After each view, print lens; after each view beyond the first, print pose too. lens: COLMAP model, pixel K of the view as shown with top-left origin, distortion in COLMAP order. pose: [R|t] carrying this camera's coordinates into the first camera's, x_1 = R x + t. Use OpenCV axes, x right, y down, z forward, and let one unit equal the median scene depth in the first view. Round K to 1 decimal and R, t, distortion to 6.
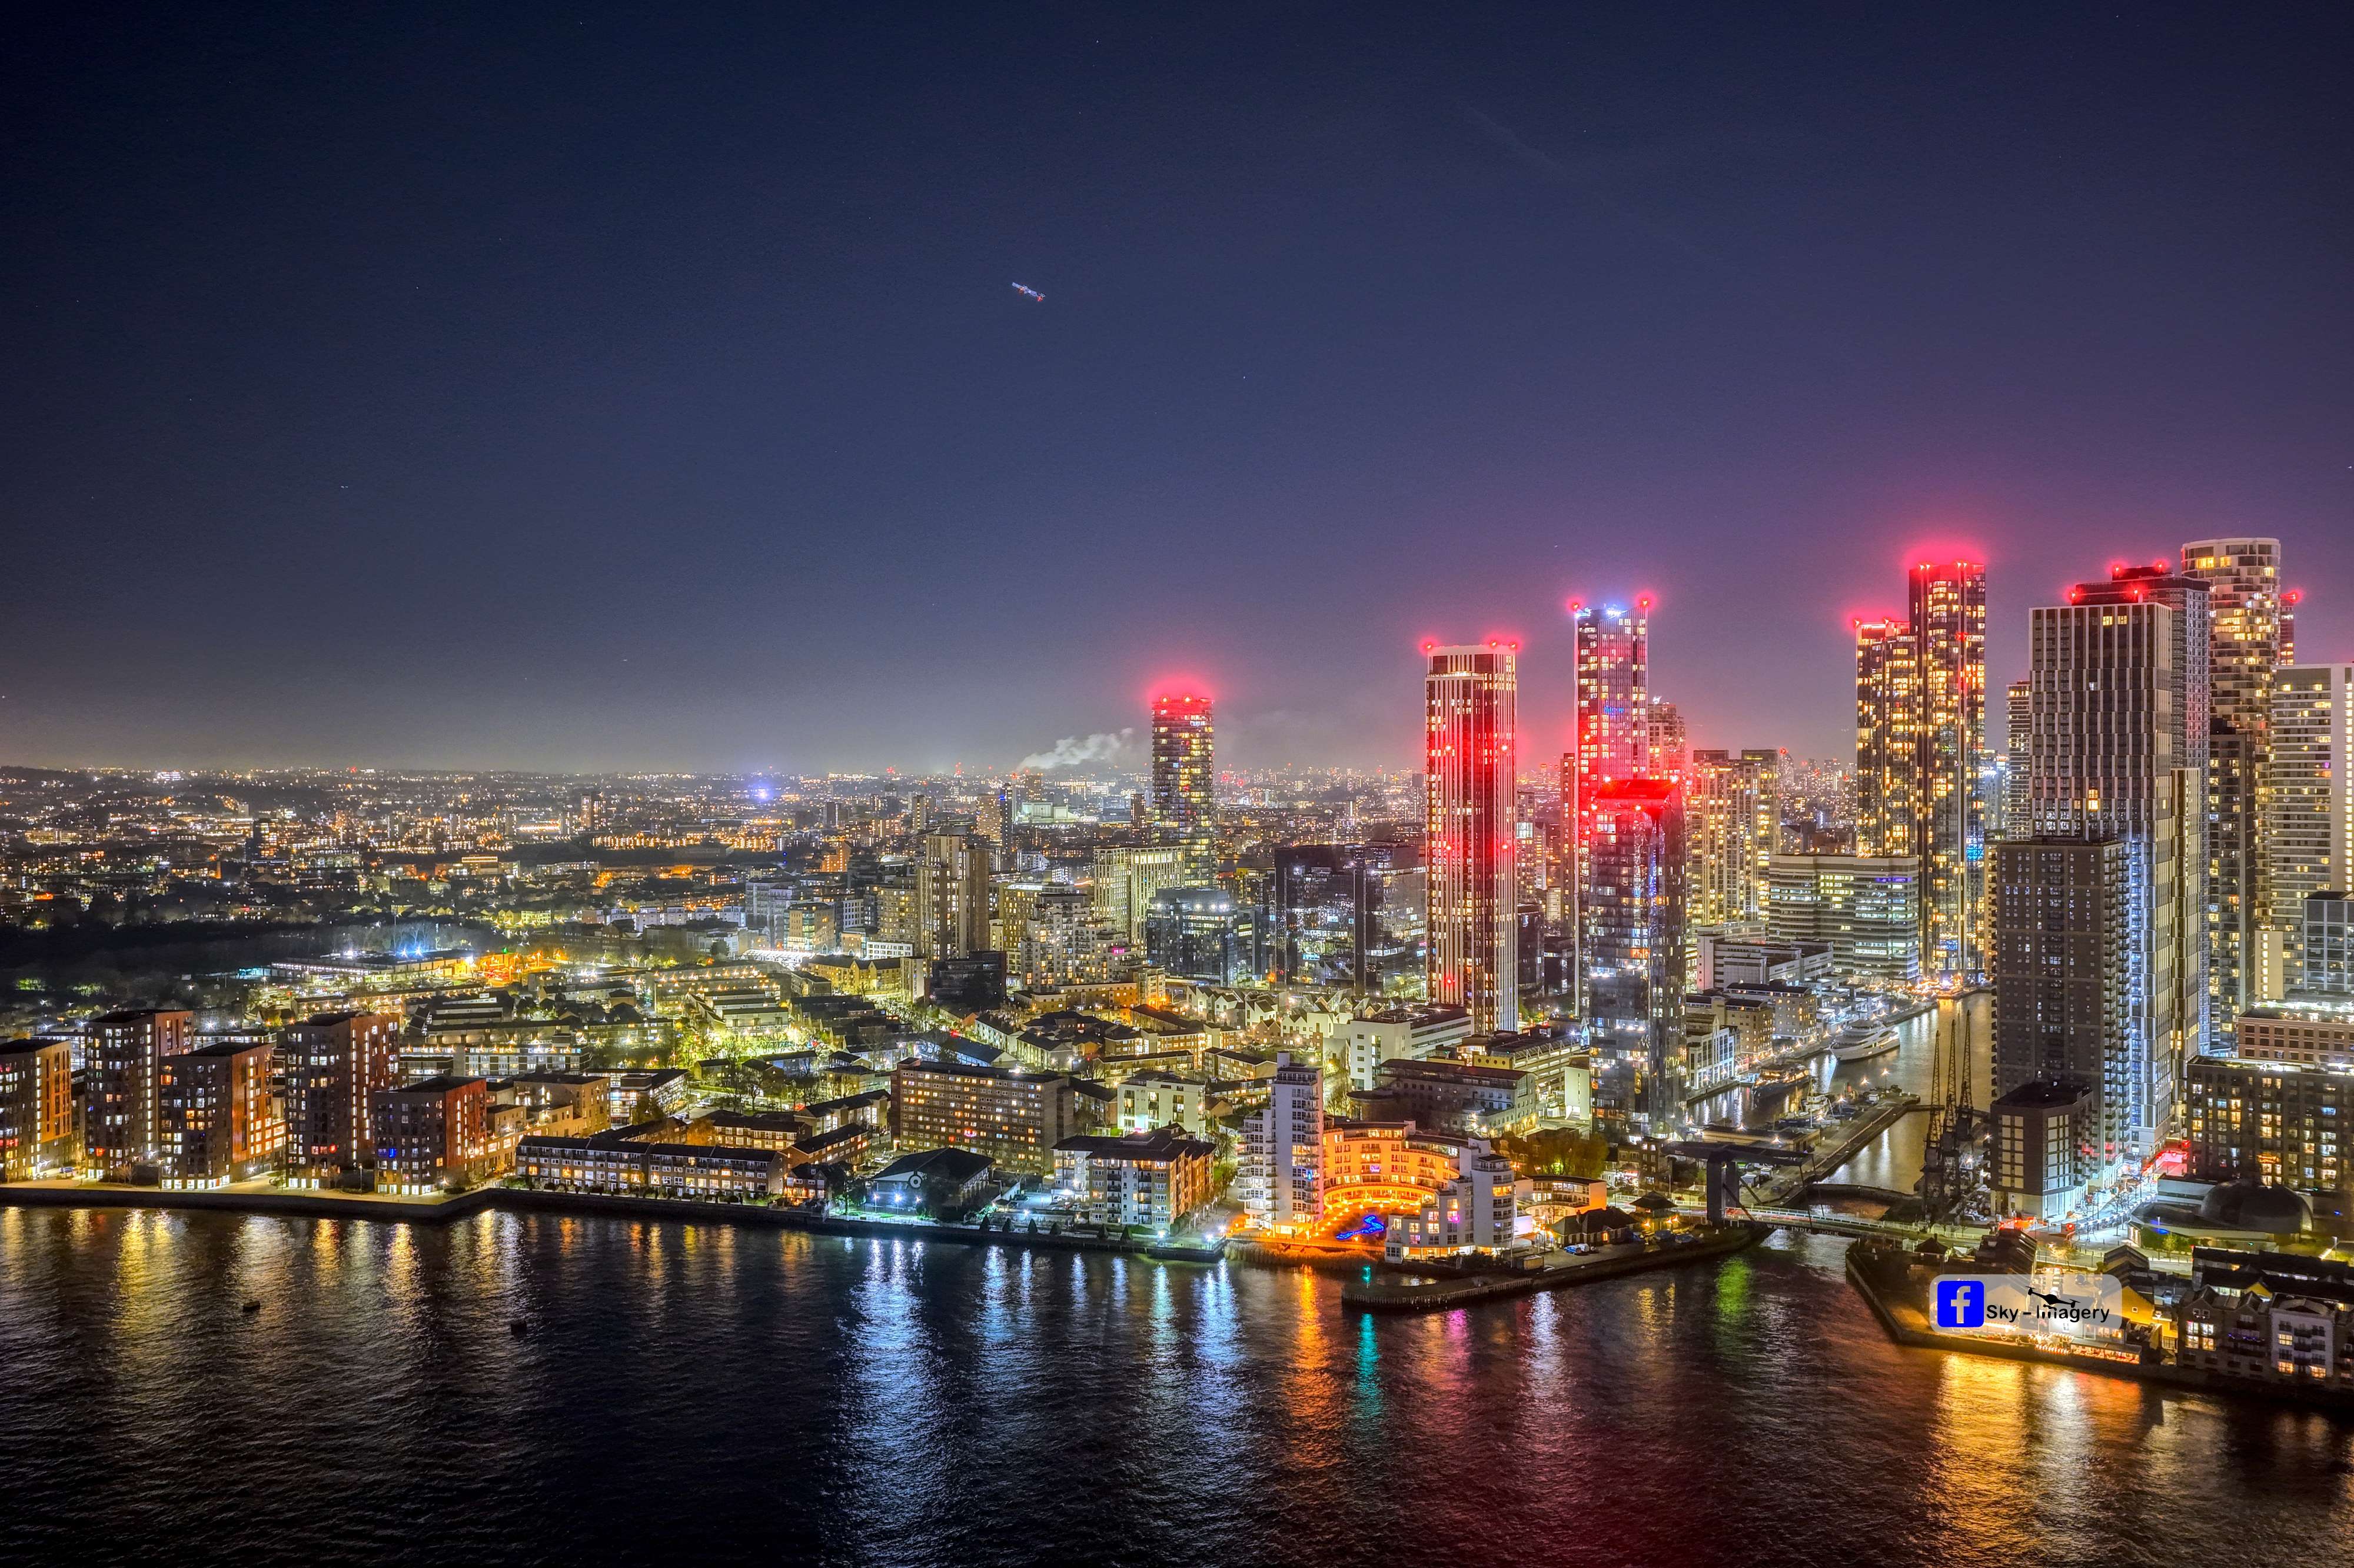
lens RADIAL K [[1939.4, 0, 1189.9], [0, 1939.4, 770.8], [0, 0, 1]] dist [-0.009098, 0.034779]
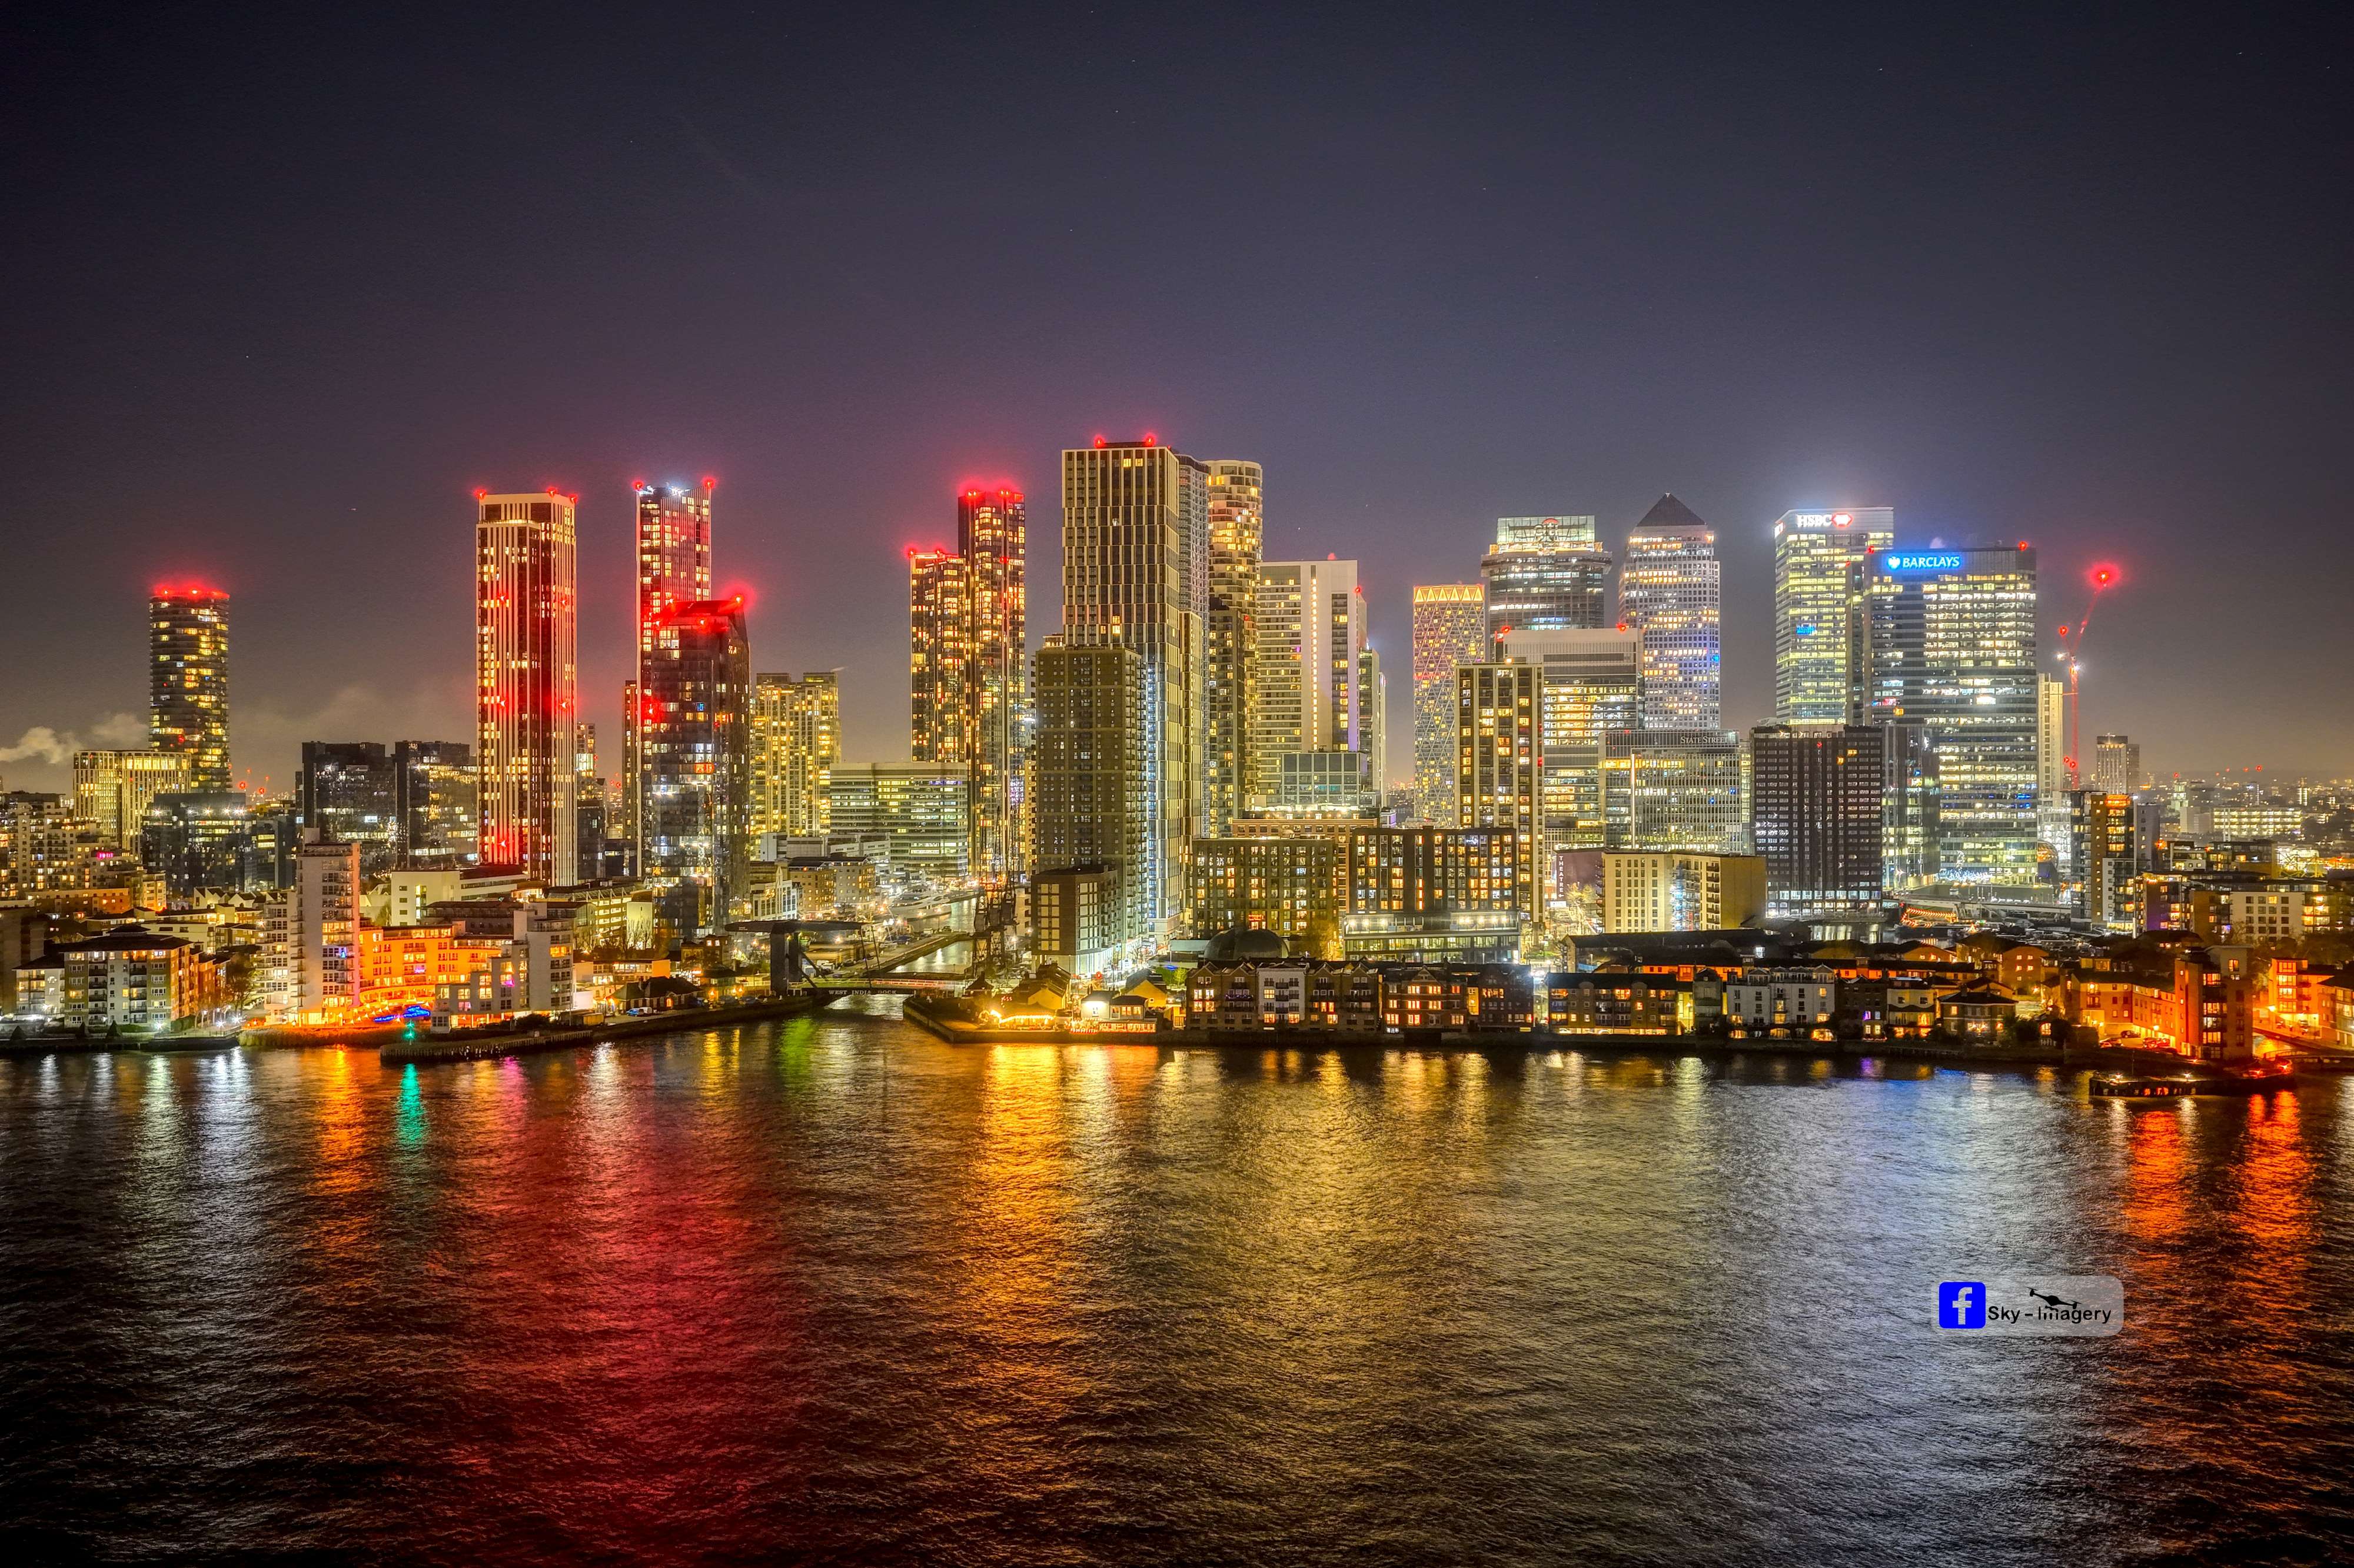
lens RADIAL K [[1939.4, 0, 1178.3], [0, 1939.4, 784.4], [0, 0, 1]] dist [-0.009098, 0.034779]
pose [[0.892576, 0.002023, 0.450892, 0.000695], [0.005922, 0.999851, -0.016208, 0.124707], [-0.450857, 0.017137, 0.892432, 0.002307]]
